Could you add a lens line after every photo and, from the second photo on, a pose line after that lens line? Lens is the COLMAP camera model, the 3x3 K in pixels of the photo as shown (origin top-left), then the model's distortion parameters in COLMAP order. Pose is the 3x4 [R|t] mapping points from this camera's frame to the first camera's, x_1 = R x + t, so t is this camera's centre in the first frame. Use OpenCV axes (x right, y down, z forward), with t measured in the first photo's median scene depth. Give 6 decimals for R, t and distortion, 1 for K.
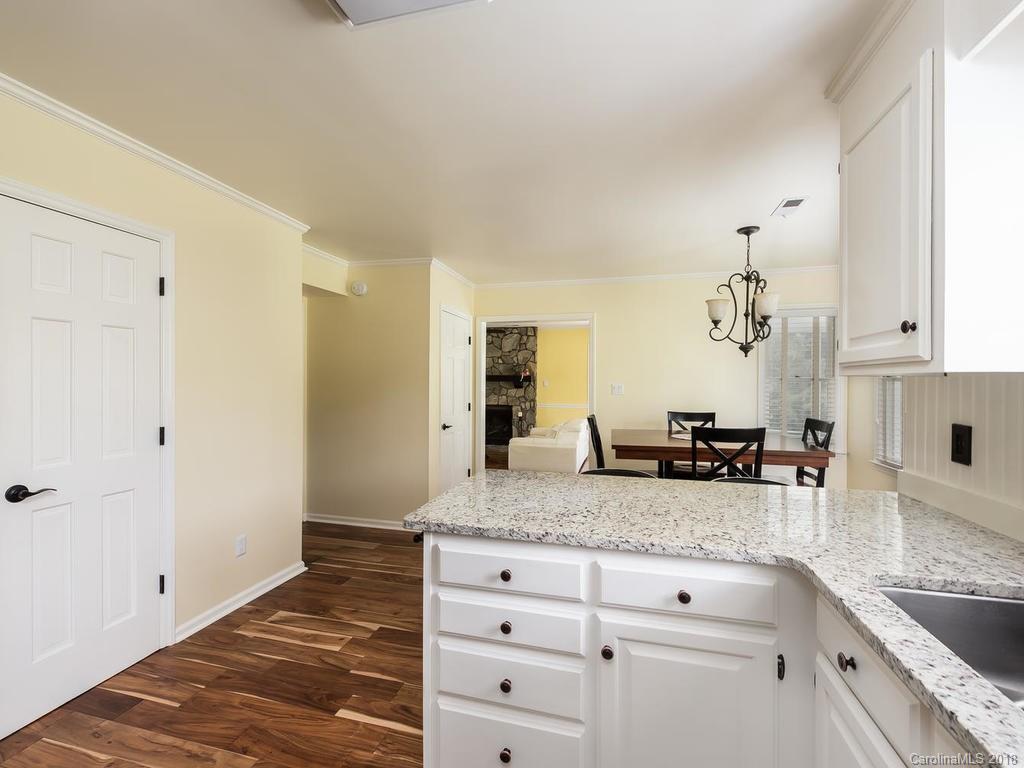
lens RADIAL K [[445.3, 0, 507.1], [0, 445.3, 385.6], [0, 0, 1]] dist [0.005303, -0.002125]
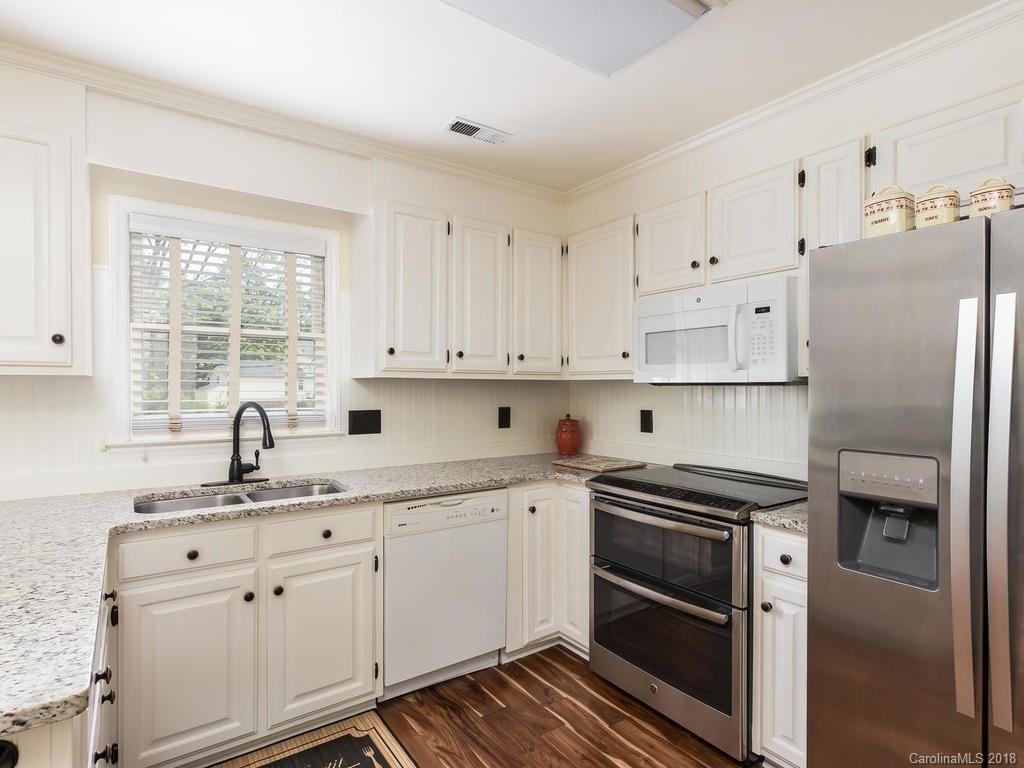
lens RADIAL K [[541.8, 0, 506.5], [0, 541.8, 388.2], [0, 0, 1]] dist [0.000882, -0.001242]
pose [[-0.761869, -0.008751, 0.647672, -0.138809], [-0.000907, 0.999922, 0.012443, -0.001607], [-0.647730, 0.008892, -0.761818, 0.174608]]
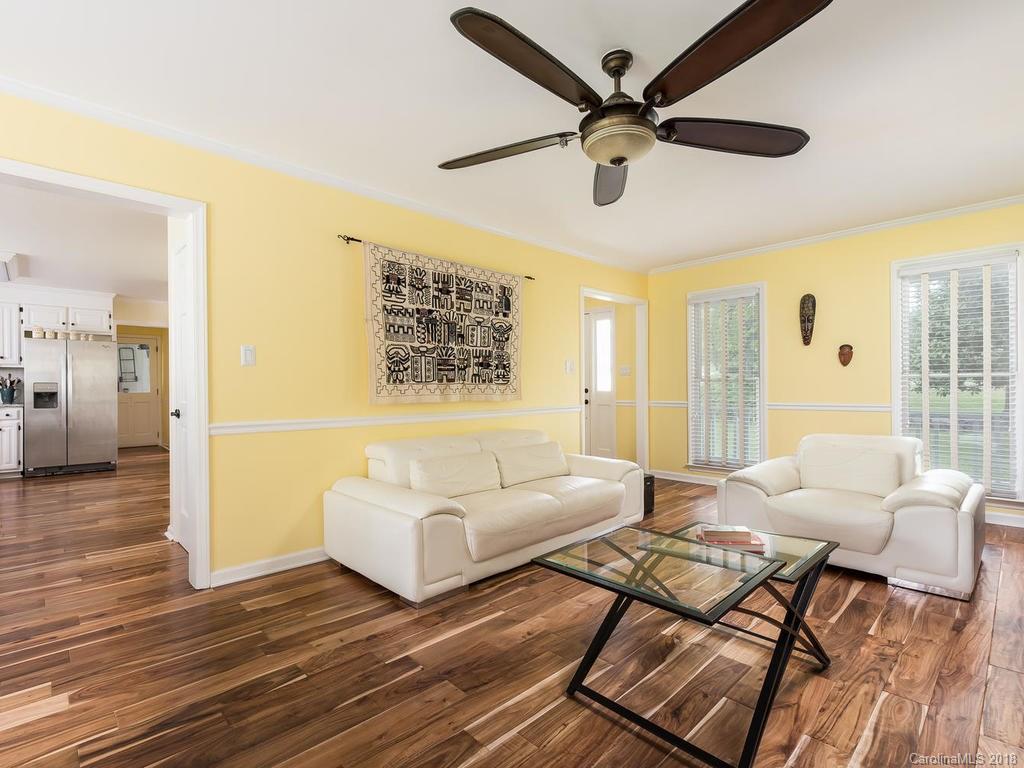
lens RADIAL K [[502.0, 0, 513.4], [0, 502.0, 386.1], [0, 0, 1]] dist [-0.003850, -0.000103]
pose [[-0.525197, -0.009295, -0.850930, 0.123817], [-0.003772, 0.999956, -0.008595, 0.025860], [0.850972, -0.001305, -0.525209, 0.892807]]
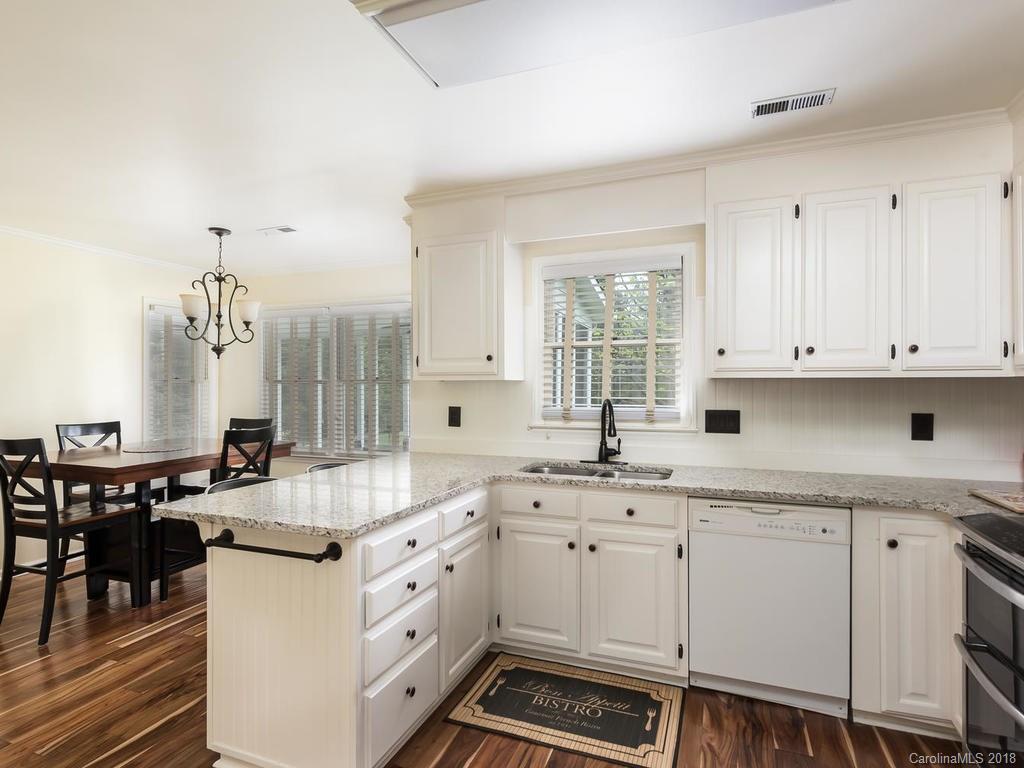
lens RADIAL K [[541.8, 0, 505.7], [0, 541.8, 387.9], [0, 0, 1]] dist [0.000882, -0.001242]
pose [[0.121882, -0.008870, 0.992505, -0.205939], [0.008173, 0.999935, 0.007933, -0.001530], [-0.992511, 0.007145, 0.121947, 0.080004]]
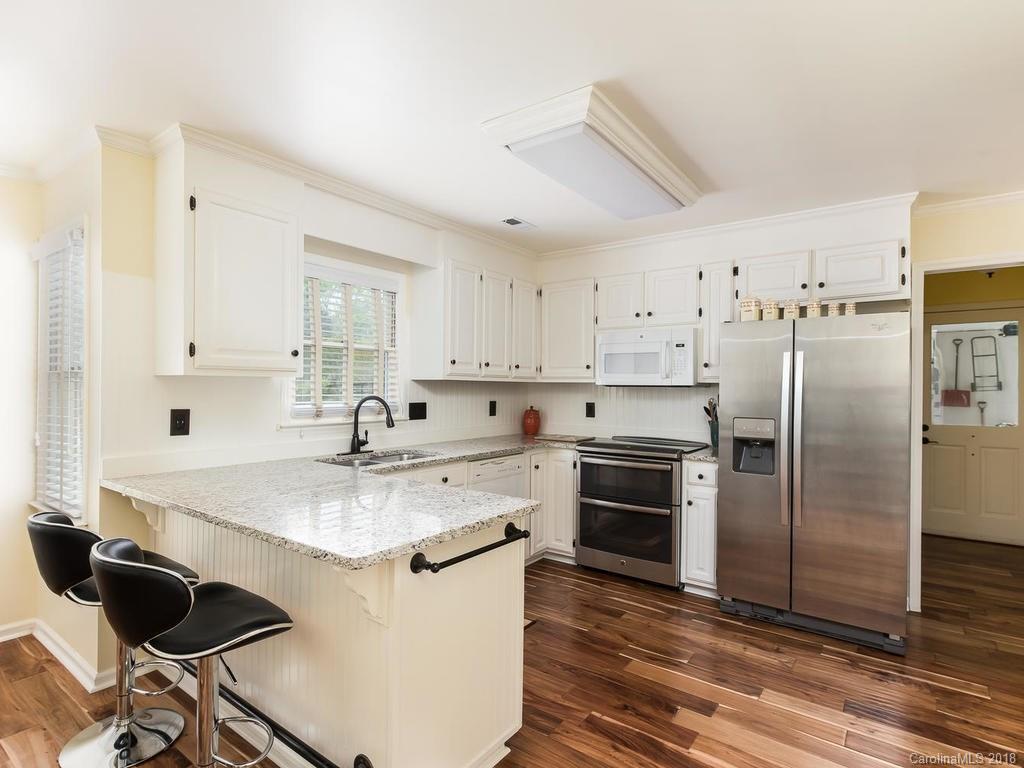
lens RADIAL K [[541.8, 0, 504.5], [0, 541.8, 389.6], [0, 0, 1]] dist [0.000882, -0.001242]
pose [[-0.927816, -0.016188, 0.372687, -0.102986], [-0.011950, 0.999835, 0.013680, -0.002263], [-0.372847, 0.008239, -0.927856, 0.364152]]
